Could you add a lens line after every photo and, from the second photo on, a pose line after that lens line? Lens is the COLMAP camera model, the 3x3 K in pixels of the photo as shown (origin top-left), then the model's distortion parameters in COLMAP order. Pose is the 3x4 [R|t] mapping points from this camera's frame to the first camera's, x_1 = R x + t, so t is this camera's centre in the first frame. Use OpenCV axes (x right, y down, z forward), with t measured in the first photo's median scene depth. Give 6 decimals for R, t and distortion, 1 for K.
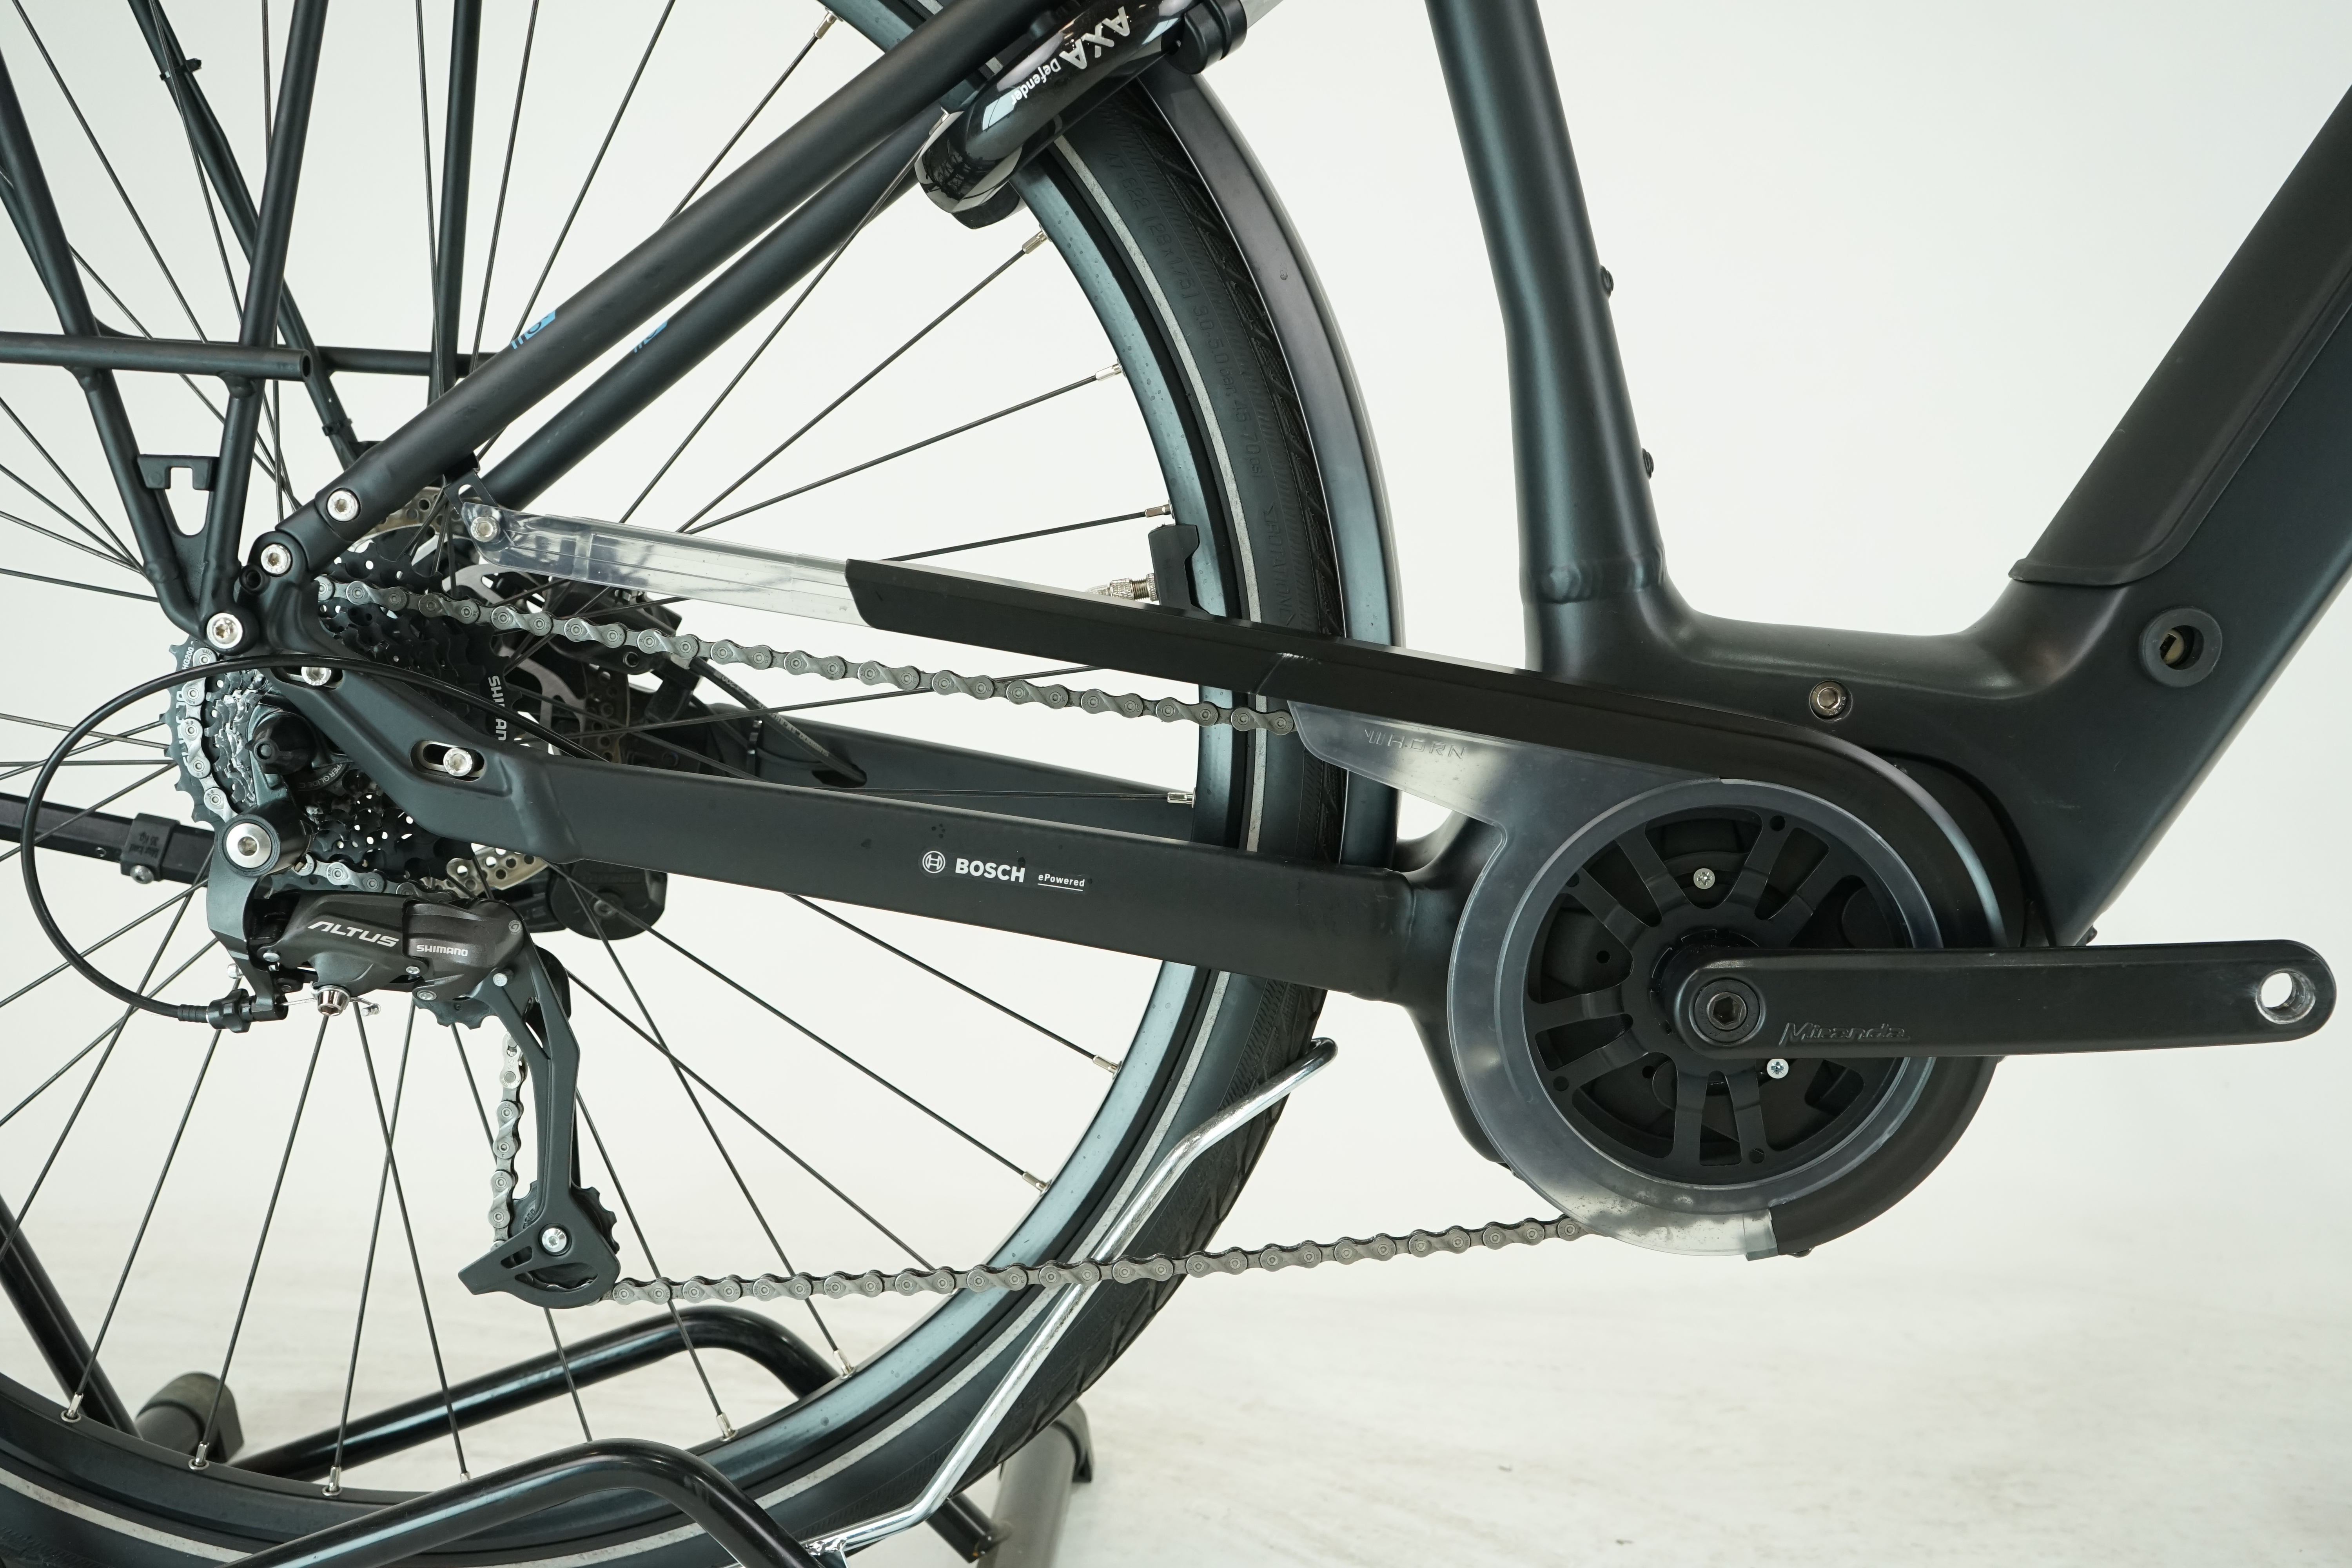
lens RADIAL K [[2382.5, 0, 1165.7], [0, 2382.5, 760.3], [0, 0, 1]] dist [0.022716, 0.000000]
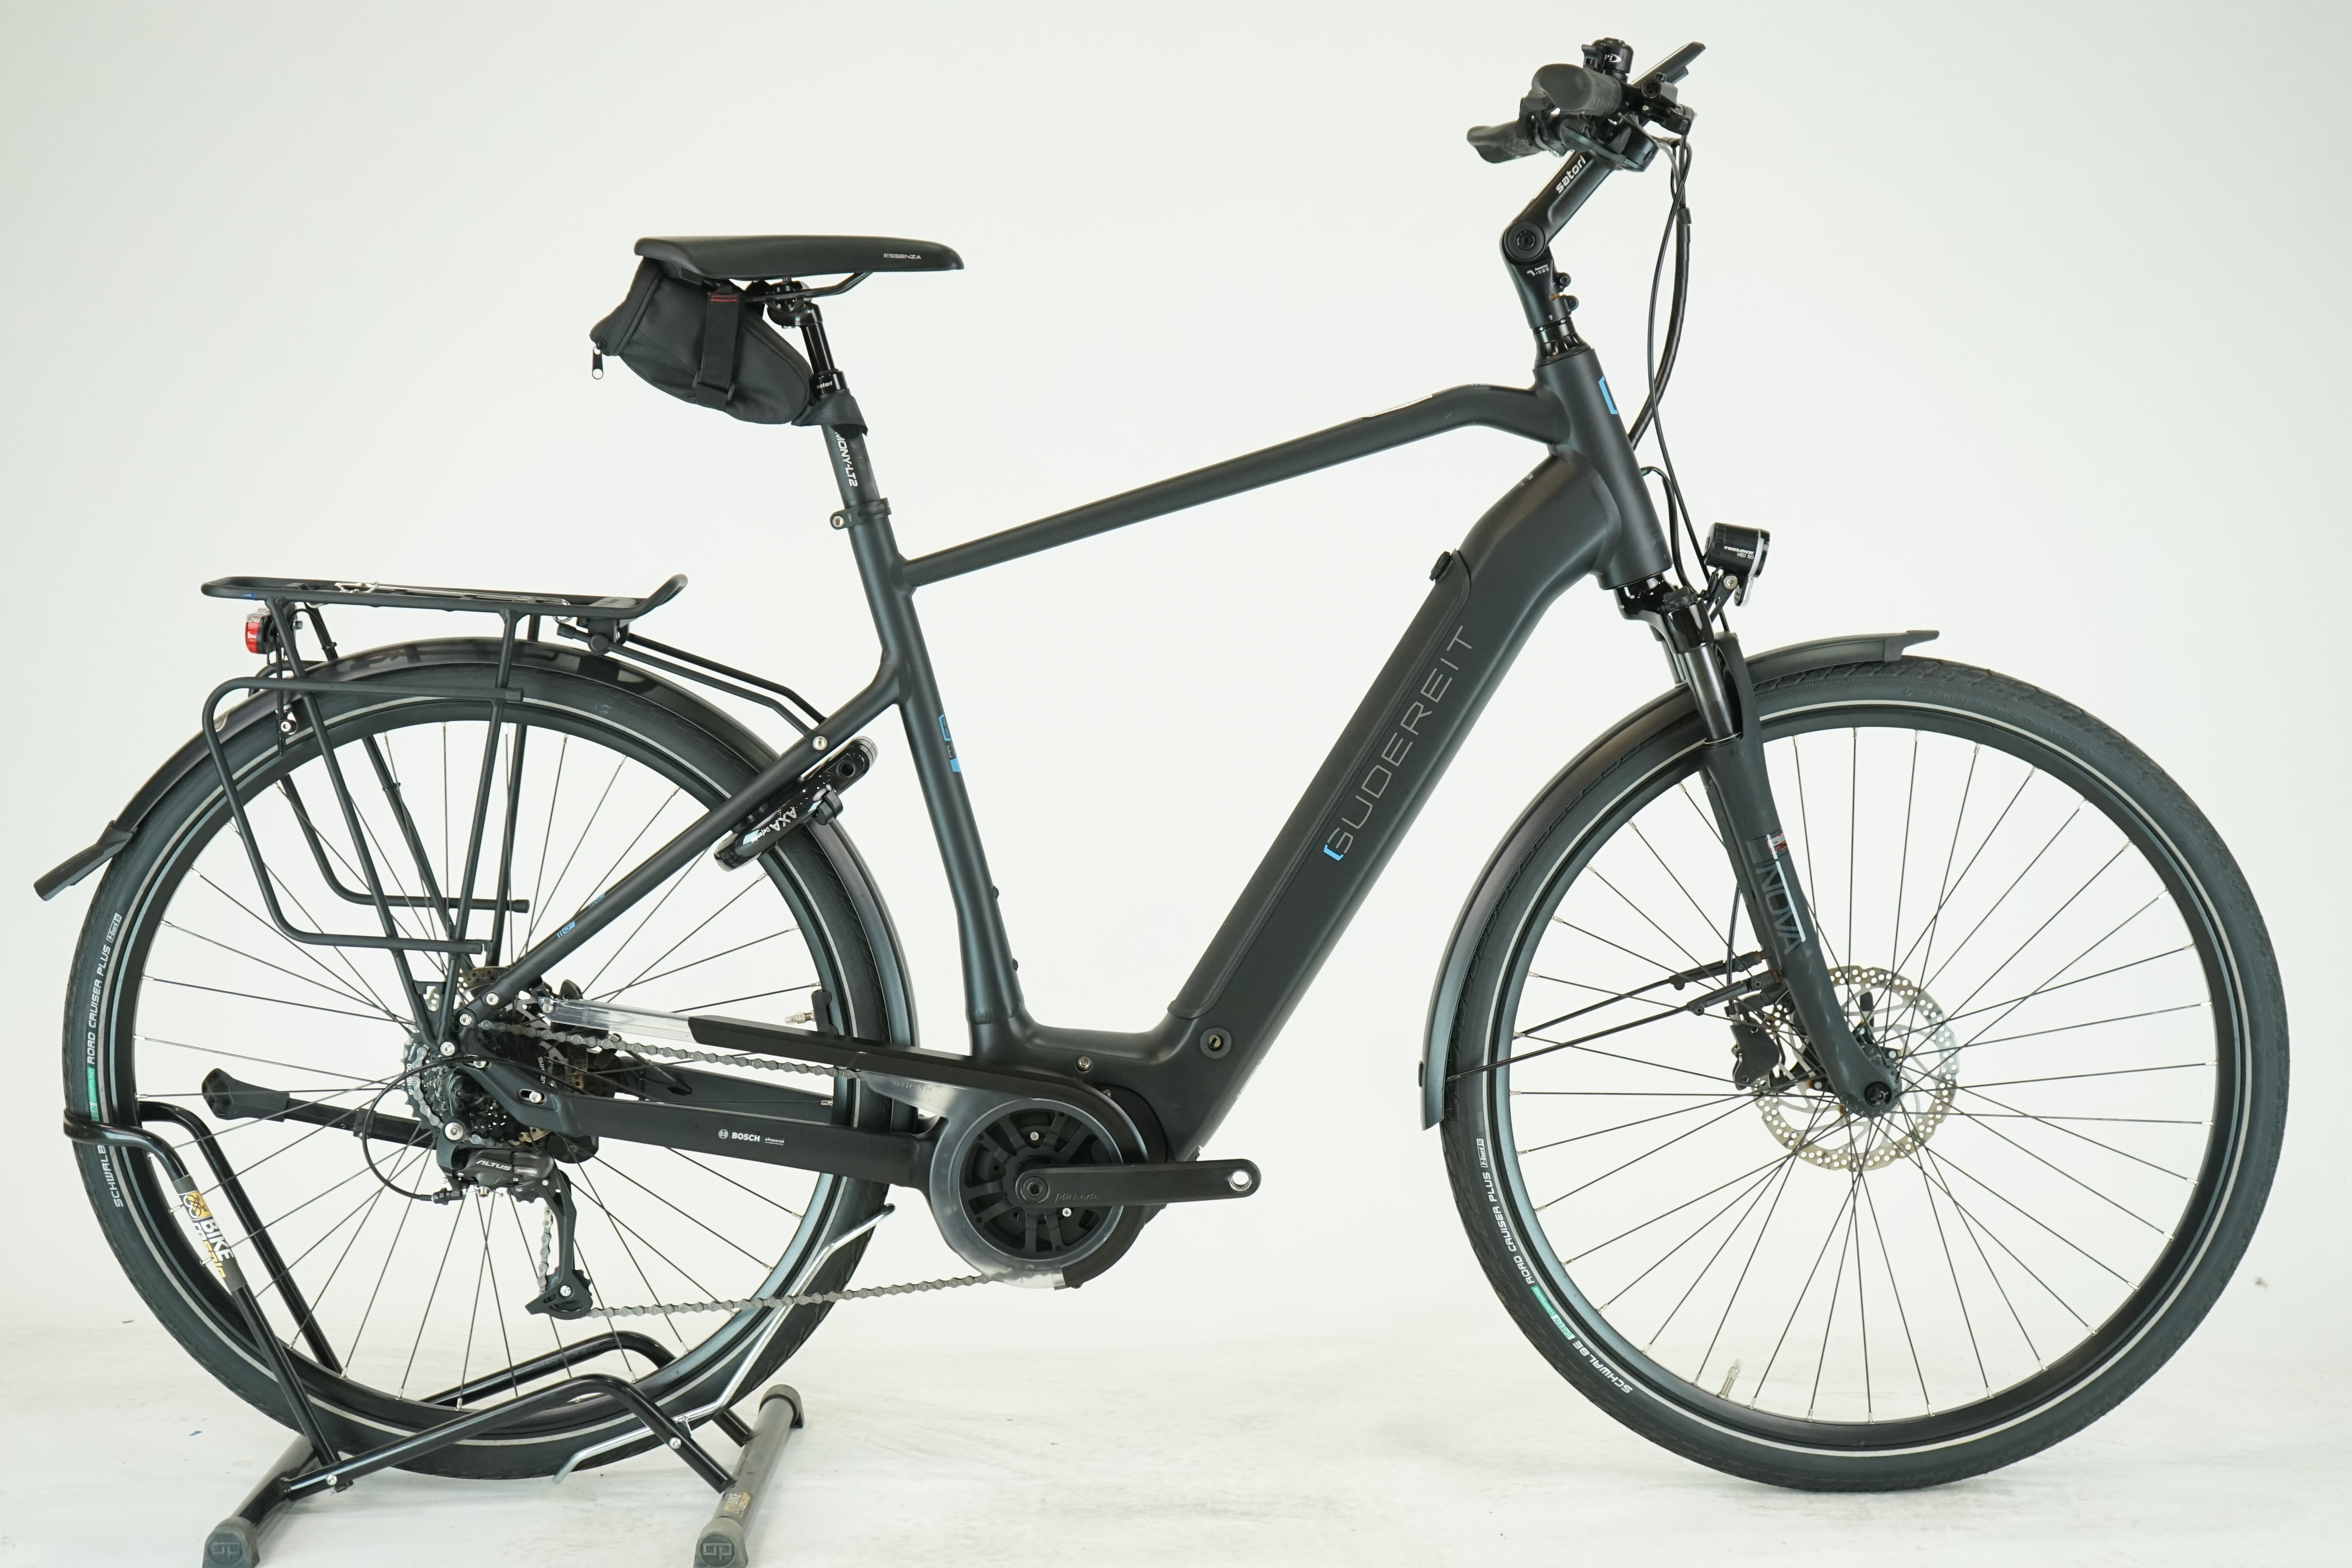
lens RADIAL K [[3655.7, 0, 1181.7], [0, 3655.7, 796.2], [0, 0, 1]] dist [-0.039265, 0.000000]
pose [[0.999254, -0.009017, 0.037541, 0.233699], [0.009300, 0.999930, -0.007362, -0.268911], [-0.037471, 0.007705, 0.999268, -2.746984]]
